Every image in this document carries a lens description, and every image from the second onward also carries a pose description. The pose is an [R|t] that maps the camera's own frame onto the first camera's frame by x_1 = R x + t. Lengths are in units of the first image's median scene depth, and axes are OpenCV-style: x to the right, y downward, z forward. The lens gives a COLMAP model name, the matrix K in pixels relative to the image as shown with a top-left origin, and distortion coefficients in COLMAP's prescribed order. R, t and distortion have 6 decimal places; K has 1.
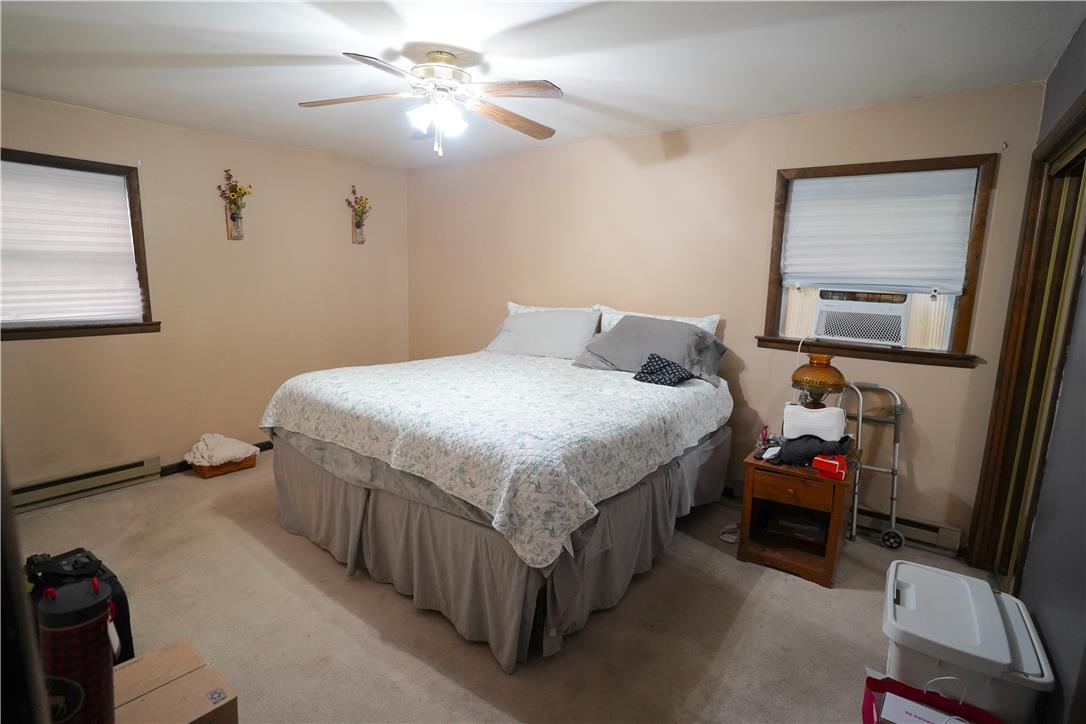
lens RADIAL K [[533.5, 0, 550.8], [0, 533.5, 359.2], [0, 0, 1]] dist [0.000233, -0.000030]
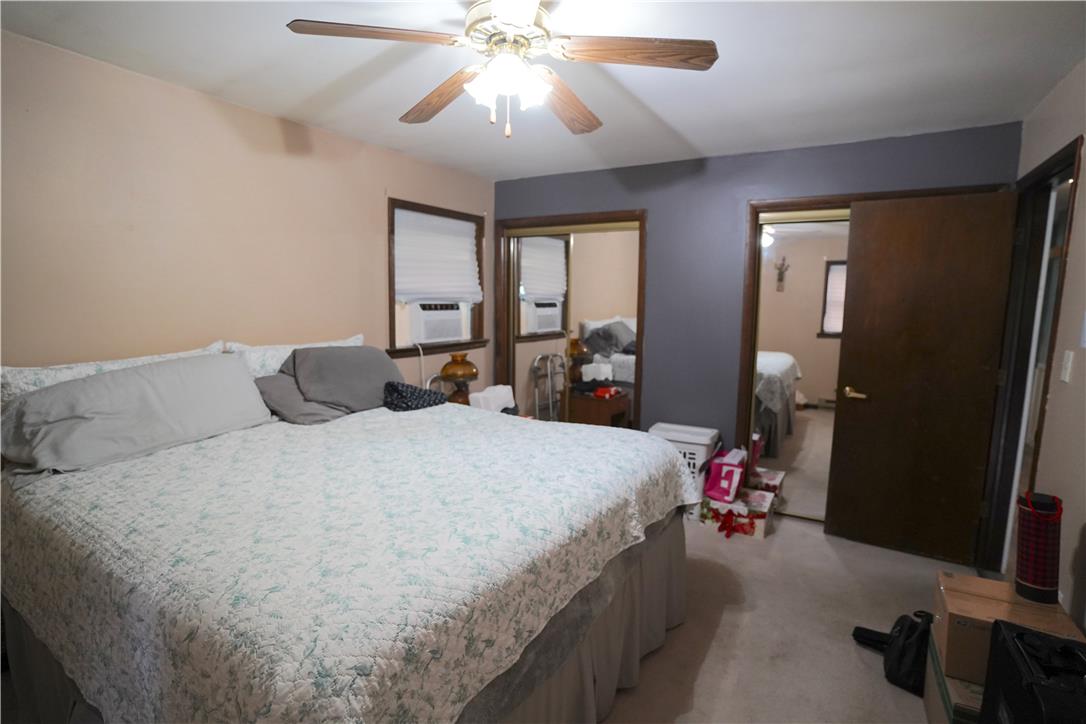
lens RADIAL K [[533.5, 0, 550.8], [0, 533.5, 359.2], [0, 0, 1]] dist [0.000233, -0.000030]
pose [[-0.073262, -0.136712, 0.987898, -0.775567], [0.170378, 0.974282, 0.147463, -0.141999], [-0.982651, 0.179120, -0.048085, 0.832635]]
